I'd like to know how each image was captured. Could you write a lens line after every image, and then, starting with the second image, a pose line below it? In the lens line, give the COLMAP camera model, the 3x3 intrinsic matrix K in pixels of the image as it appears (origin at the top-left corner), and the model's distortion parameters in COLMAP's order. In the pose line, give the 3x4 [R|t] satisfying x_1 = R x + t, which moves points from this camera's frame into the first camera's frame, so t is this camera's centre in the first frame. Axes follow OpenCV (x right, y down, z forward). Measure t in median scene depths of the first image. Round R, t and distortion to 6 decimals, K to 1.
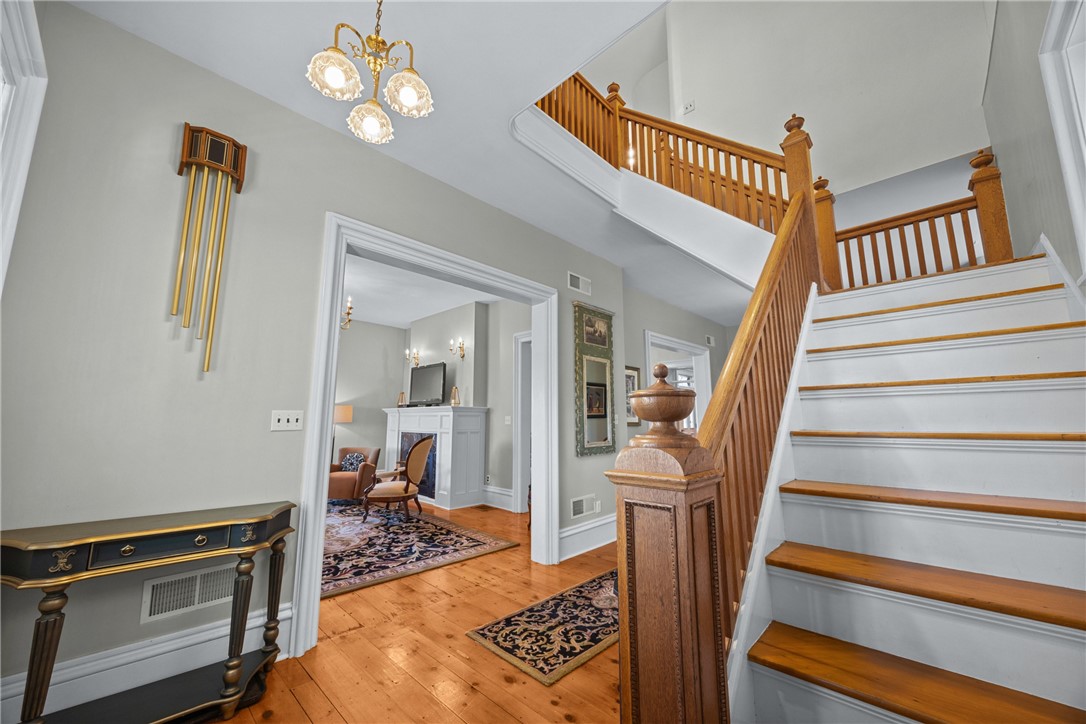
lens RADIAL K [[416.4, 0, 545.7], [0, 416.4, 357.9], [0, 0, 1]] dist [0.002251, 0.000120]
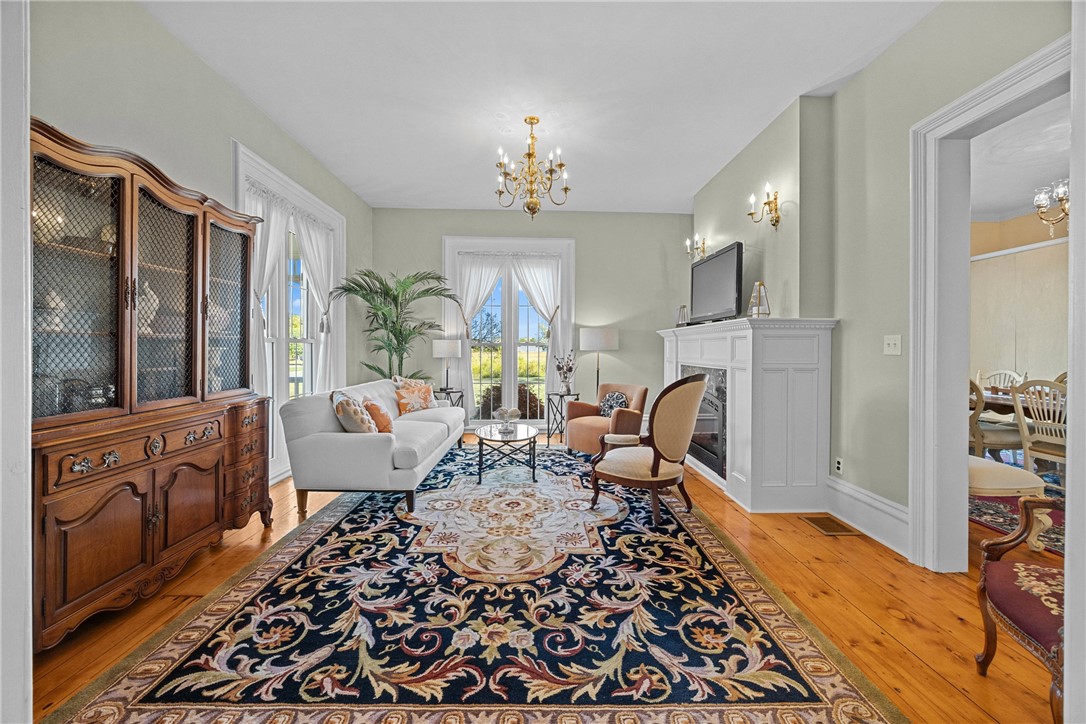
lens RADIAL K [[416.4, 0, 545.1], [0, 416.4, 355.0], [0, 0, 1]] dist [0.002251, 0.000120]
pose [[0.715771, 0.009435, -0.698271, -0.049935], [0.102705, 0.987613, 0.118624, 0.077308], [0.690741, -0.156623, 0.705936, 0.479845]]
